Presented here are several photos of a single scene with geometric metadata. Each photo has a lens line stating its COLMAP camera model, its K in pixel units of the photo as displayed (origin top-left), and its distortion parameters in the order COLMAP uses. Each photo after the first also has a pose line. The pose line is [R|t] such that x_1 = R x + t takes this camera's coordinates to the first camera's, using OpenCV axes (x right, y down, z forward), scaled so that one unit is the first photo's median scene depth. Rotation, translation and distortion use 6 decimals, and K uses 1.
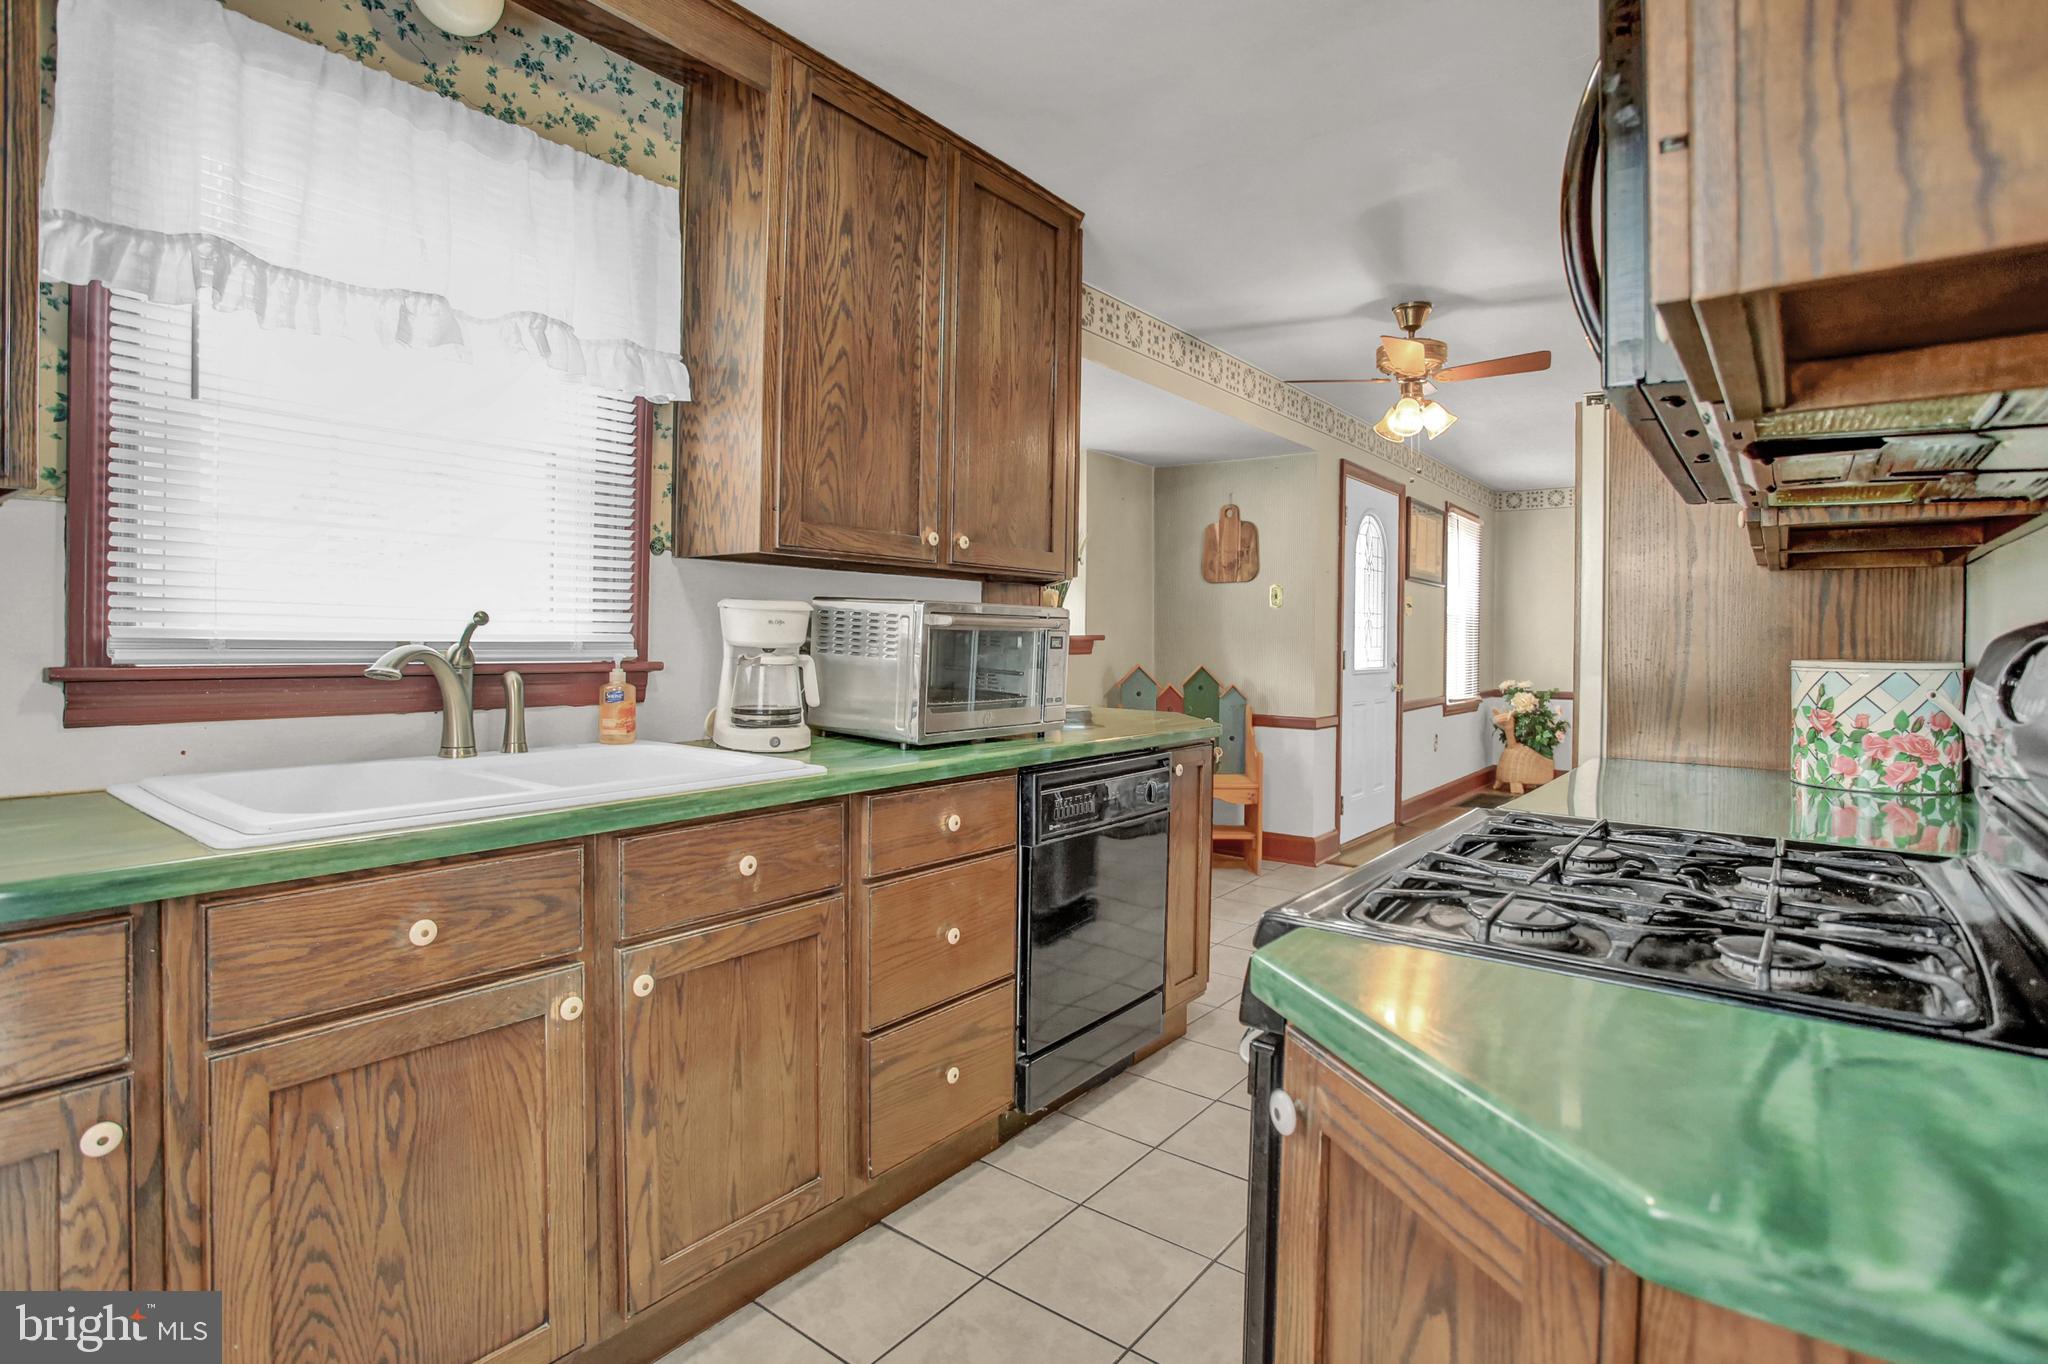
lens RADIAL K [[1006.7, 0, 1025.3], [0, 1006.7, 645.9], [0, 0, 1]] dist [-0.061344, -0.000027]
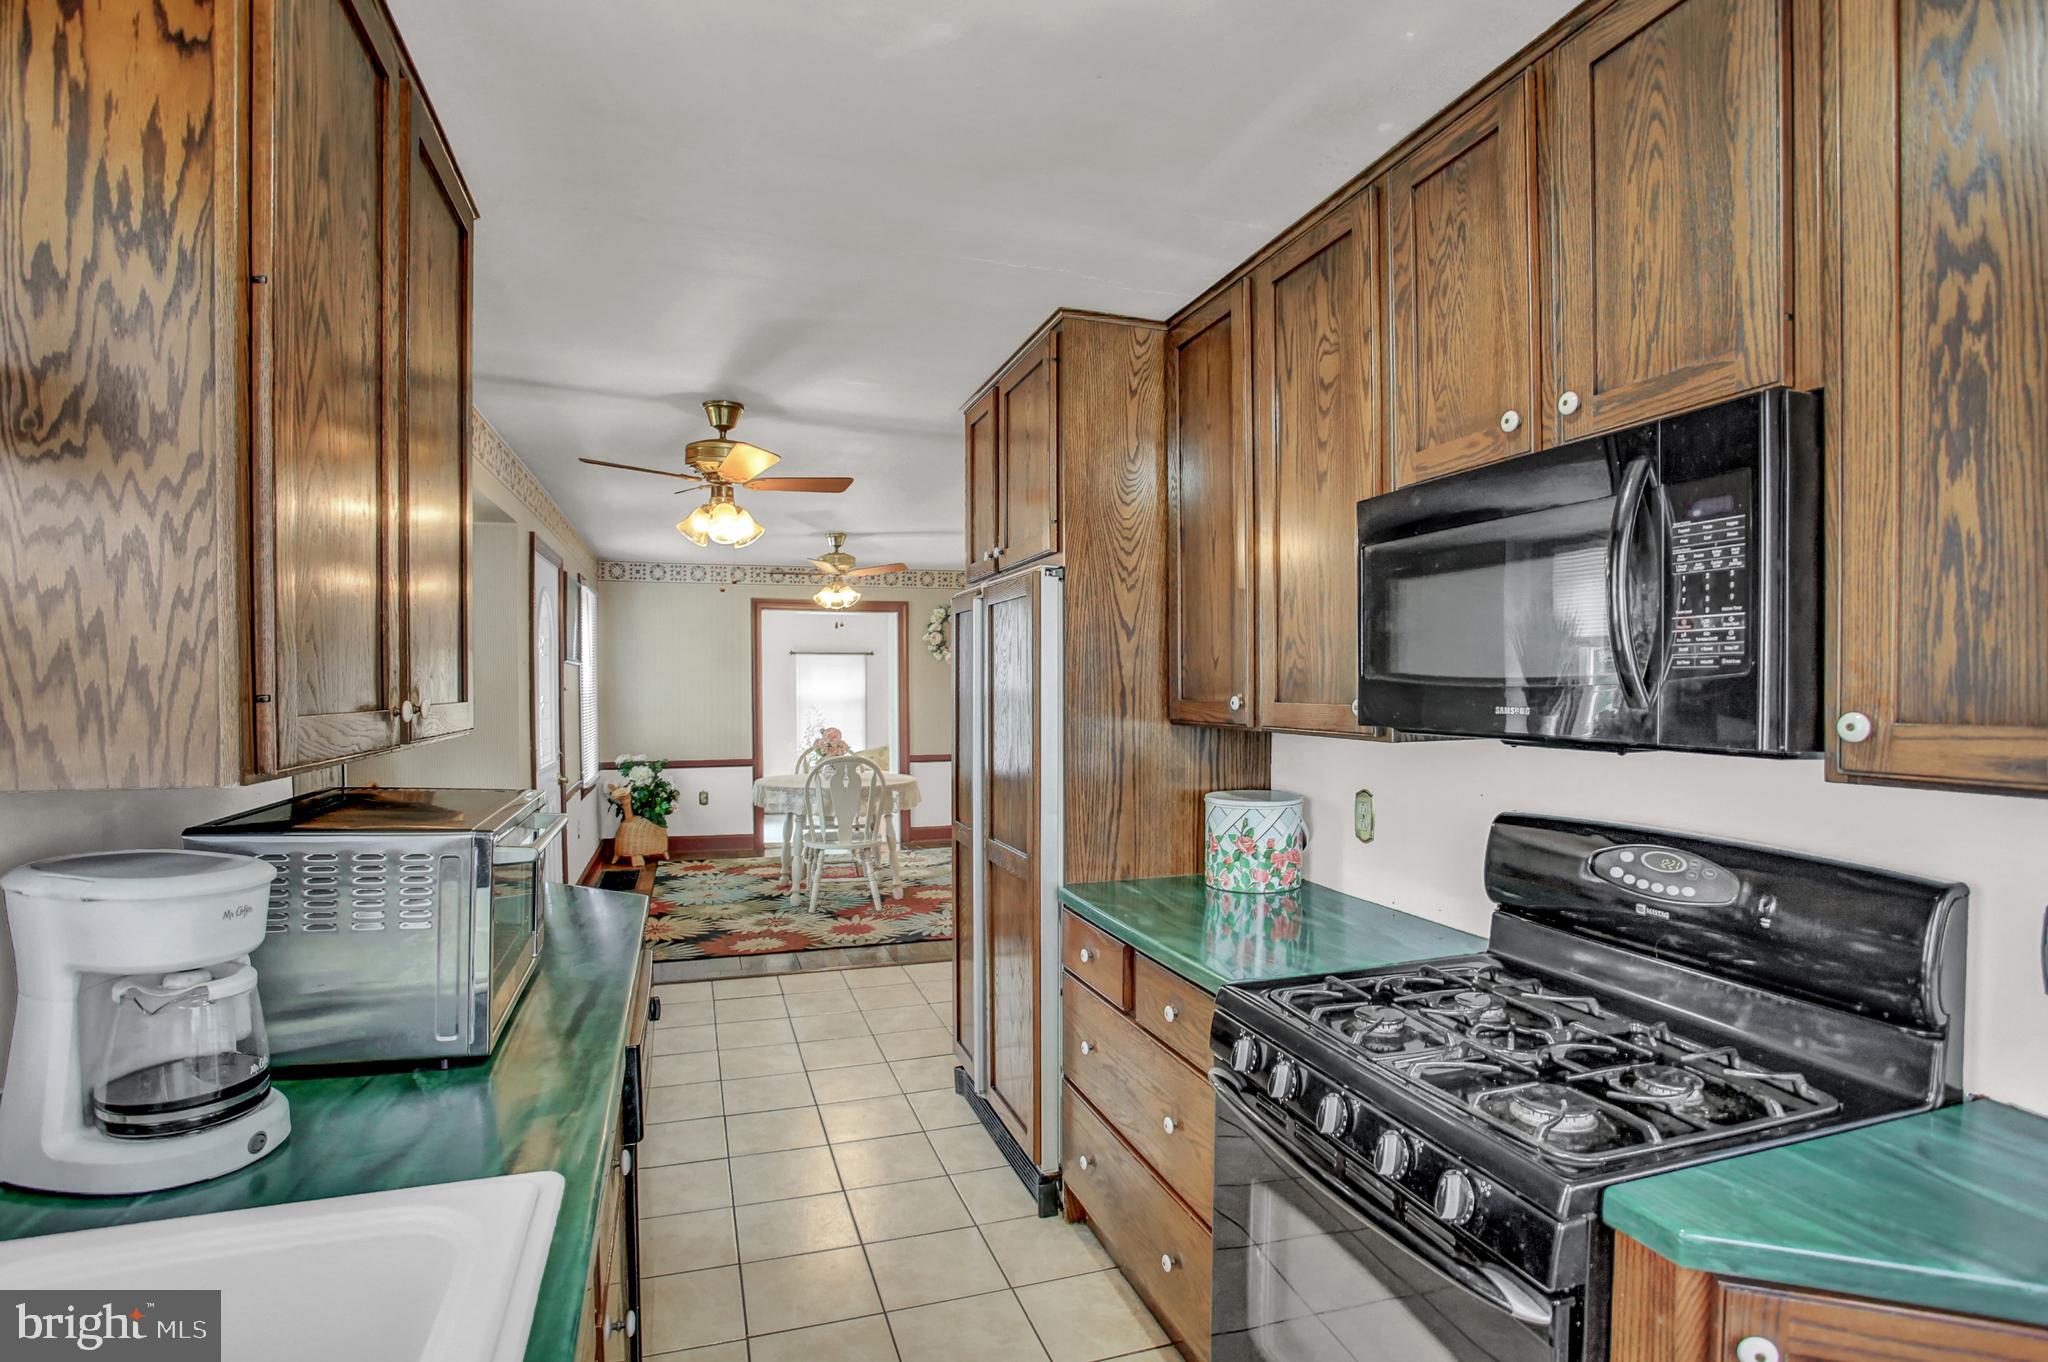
lens RADIAL K [[1005.8, 0, 1023.7], [0, 1005.8, 709.8], [0, 0, 1]] dist [-0.040757, -0.000111]
pose [[0.555968, -0.036694, 0.830393, -0.435094], [0.014405, 0.999300, 0.034514, -0.139898], [-0.831079, -0.007227, 0.556108, 0.398282]]
